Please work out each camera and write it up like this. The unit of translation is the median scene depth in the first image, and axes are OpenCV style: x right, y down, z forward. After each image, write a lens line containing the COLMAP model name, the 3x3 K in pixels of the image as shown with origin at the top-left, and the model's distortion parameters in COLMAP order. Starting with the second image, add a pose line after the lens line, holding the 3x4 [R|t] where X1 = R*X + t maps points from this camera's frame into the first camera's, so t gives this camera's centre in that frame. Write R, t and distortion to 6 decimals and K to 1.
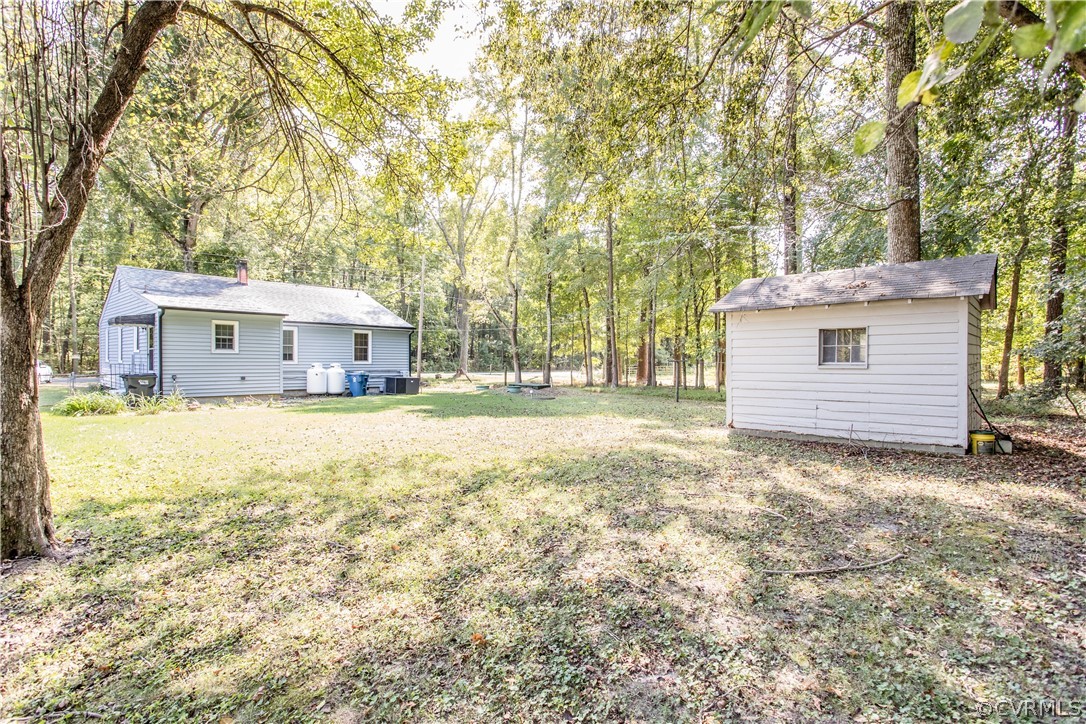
lens RADIAL K [[532.8, 0, 543.0], [0, 532.8, 362.0], [0, 0, 1]] dist [-0.030615, 0.000090]
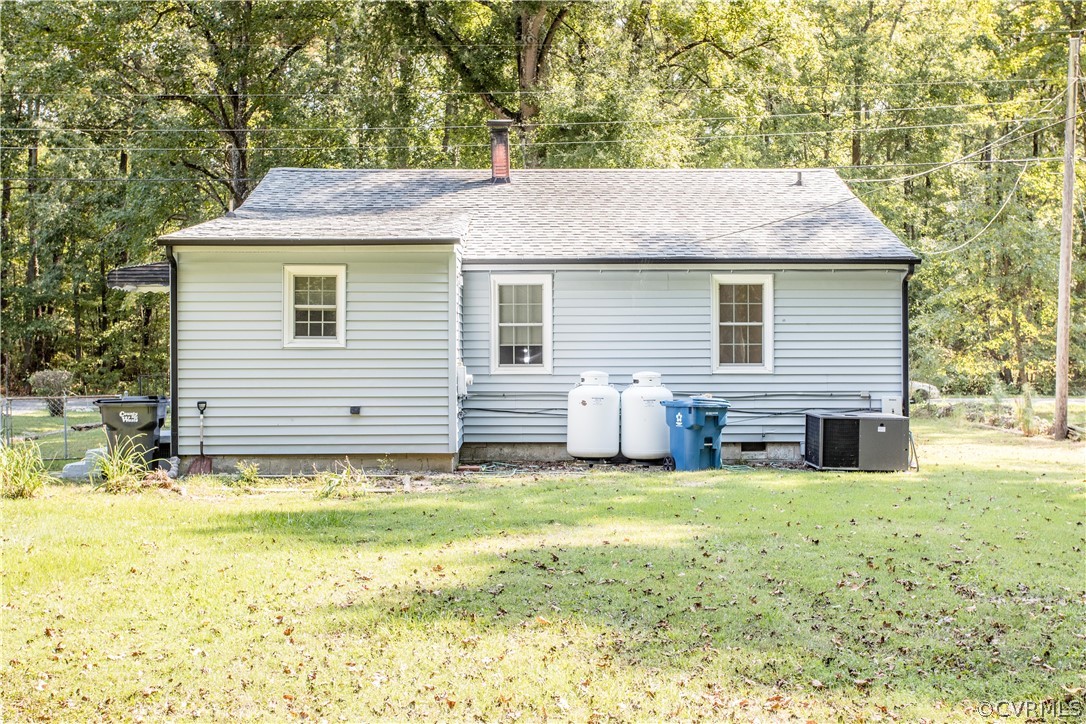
lens RADIAL K [[1175.0, 0, 543.0], [0, 1175.0, 362.0], [0, 0, 1]] dist [-0.002466, -0.002248]
pose [[0.682279, -0.006220, -0.731065, 0.132916], [0.003768, 0.999980, -0.004991, -0.000458], [0.731082, 0.000650, 0.682289, 0.420063]]
